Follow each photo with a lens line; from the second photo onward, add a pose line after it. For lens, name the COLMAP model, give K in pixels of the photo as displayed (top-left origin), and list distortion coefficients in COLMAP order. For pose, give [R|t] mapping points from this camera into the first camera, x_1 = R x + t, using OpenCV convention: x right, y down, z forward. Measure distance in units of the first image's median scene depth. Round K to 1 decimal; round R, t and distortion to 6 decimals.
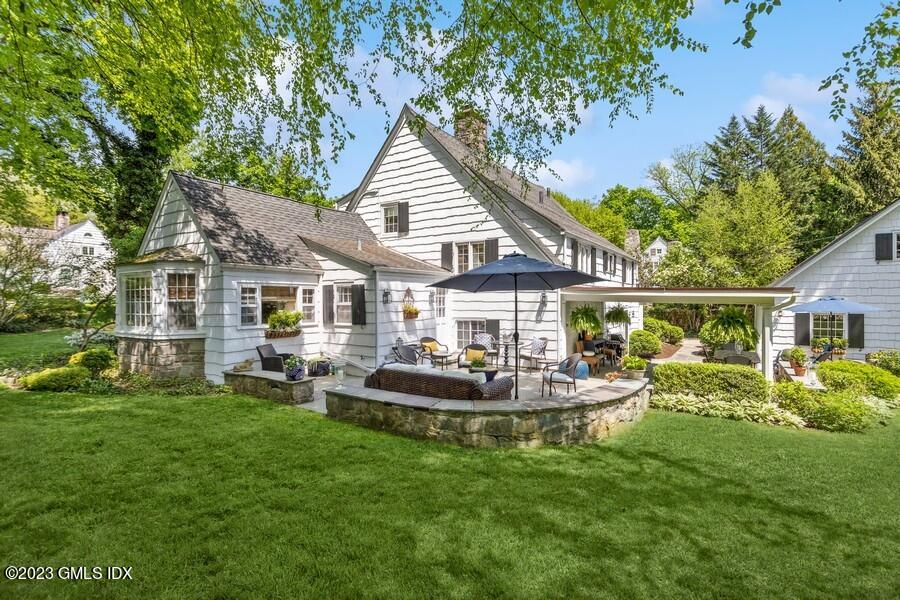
lens RADIAL K [[435.0, 0, 458.7], [0, 435.0, 295.3], [0, 0, 1]] dist [0.002496, 0.001600]
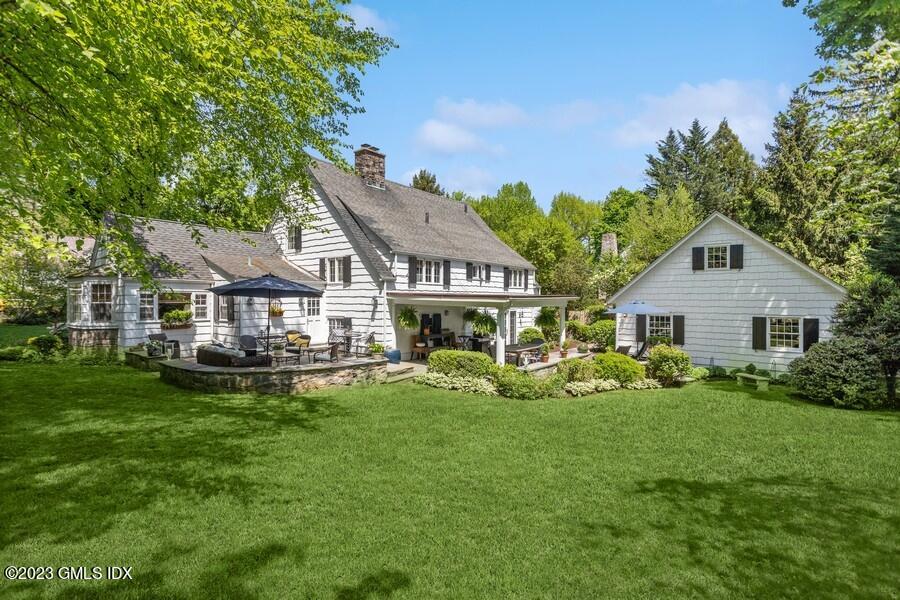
lens RADIAL K [[435.0, 0, 462.1], [0, 435.0, 289.6], [0, 0, 1]] dist [0.002496, 0.001600]
pose [[0.996019, 0.002627, -0.089103, 0.506198], [-0.003482, 0.999949, -0.009441, -0.016289], [0.089074, 0.009713, 0.995978, -0.257230]]
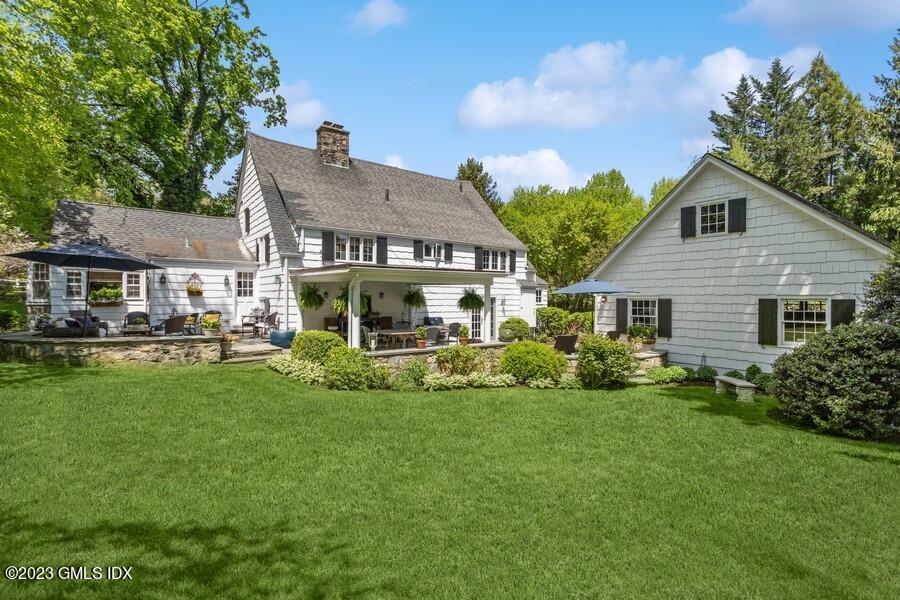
lens RADIAL K [[435.0, 0, 463.3], [0, 435.0, 289.0], [0, 0, 1]] dist [0.002496, 0.001600]
pose [[0.937393, -0.001875, -0.348270, 0.974587], [-0.003337, 0.999891, -0.014366, 0.042405], [0.348259, 0.014629, 0.937284, 0.029194]]
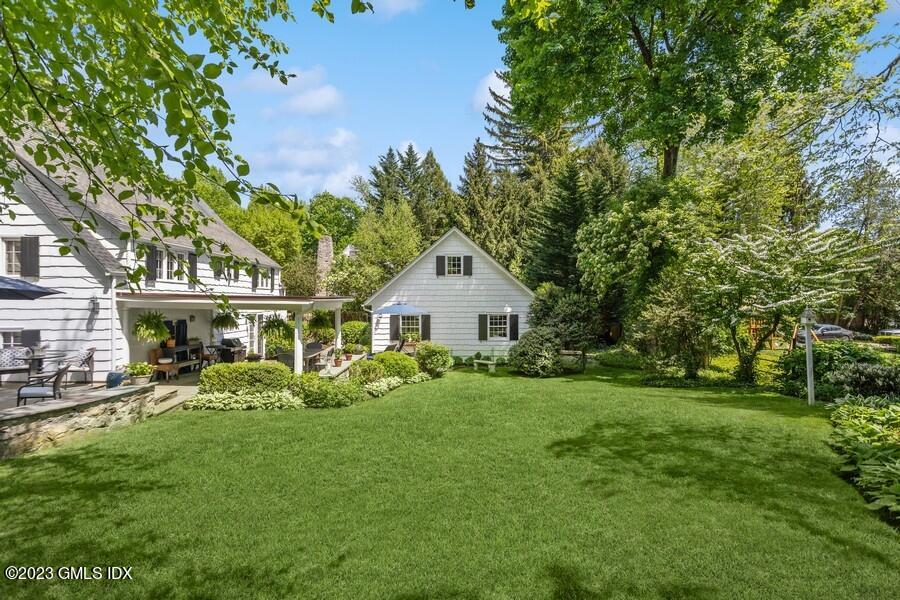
lens RADIAL K [[435.0, 0, 462.5], [0, 435.0, 291.8], [0, 0, 1]] dist [0.002496, 0.001600]
pose [[0.819302, 0.012248, 0.573231, 0.273537], [-0.005982, 0.999900, -0.012815, -0.013258], [-0.573331, 0.007071, 0.819294, -0.188714]]
